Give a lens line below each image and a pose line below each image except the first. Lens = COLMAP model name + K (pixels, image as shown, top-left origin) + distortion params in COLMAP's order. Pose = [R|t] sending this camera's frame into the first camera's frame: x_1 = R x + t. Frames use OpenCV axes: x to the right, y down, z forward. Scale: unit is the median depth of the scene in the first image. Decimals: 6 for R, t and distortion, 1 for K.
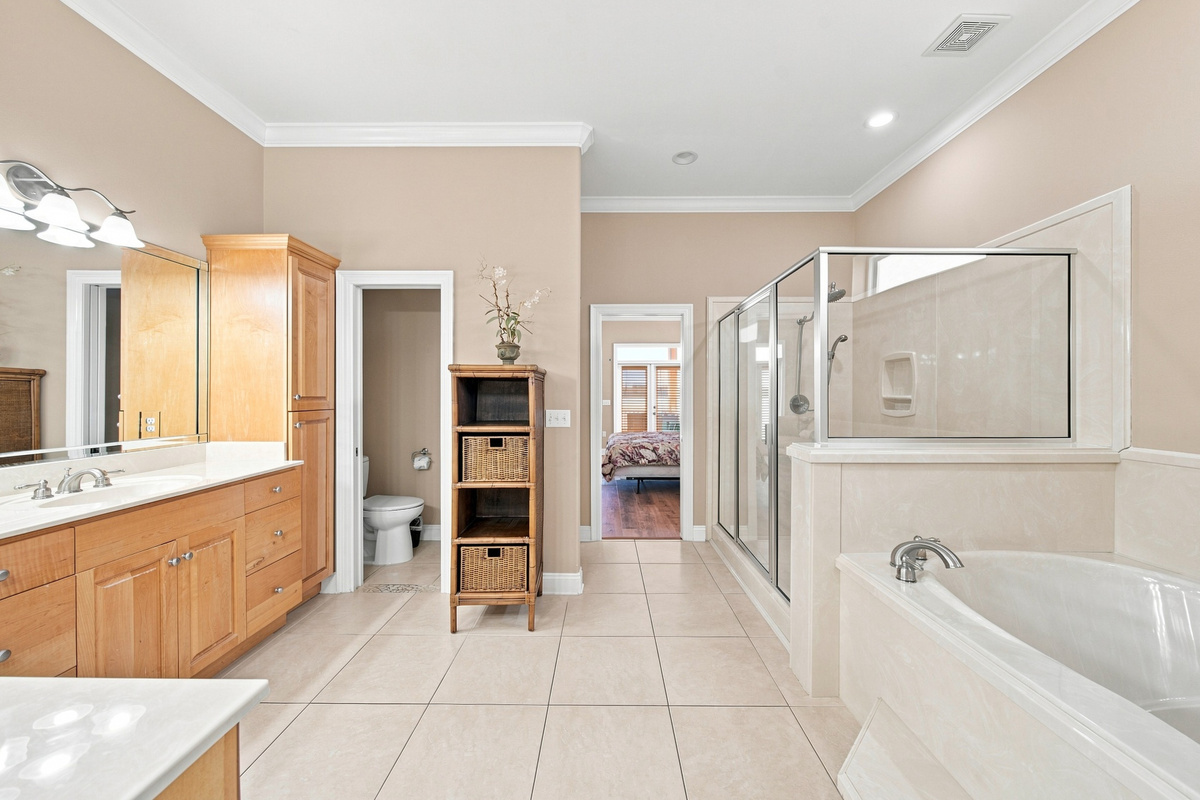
lens RADIAL K [[428.5, 0, 605.3], [0, 428.5, 396.2], [0, 0, 1]] dist [0.002740, 0.000311]
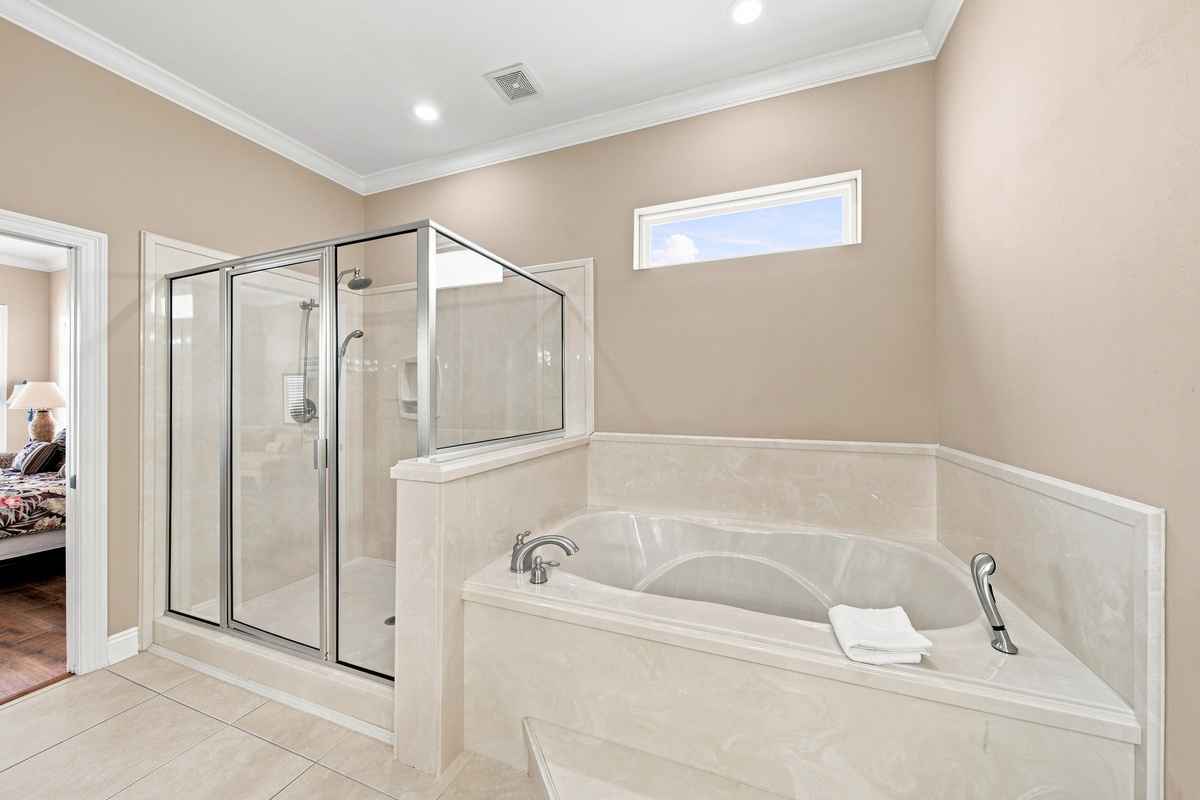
lens RADIAL K [[428.5, 0, 599.1], [0, 428.5, 395.5], [0, 0, 1]] dist [0.002740, 0.000311]
pose [[0.365924, 0.003657, 0.930638, -0.144150], [0.006843, 0.999955, -0.006620, 0.000353], [-0.930620, 0.008791, 0.365882, 0.381772]]
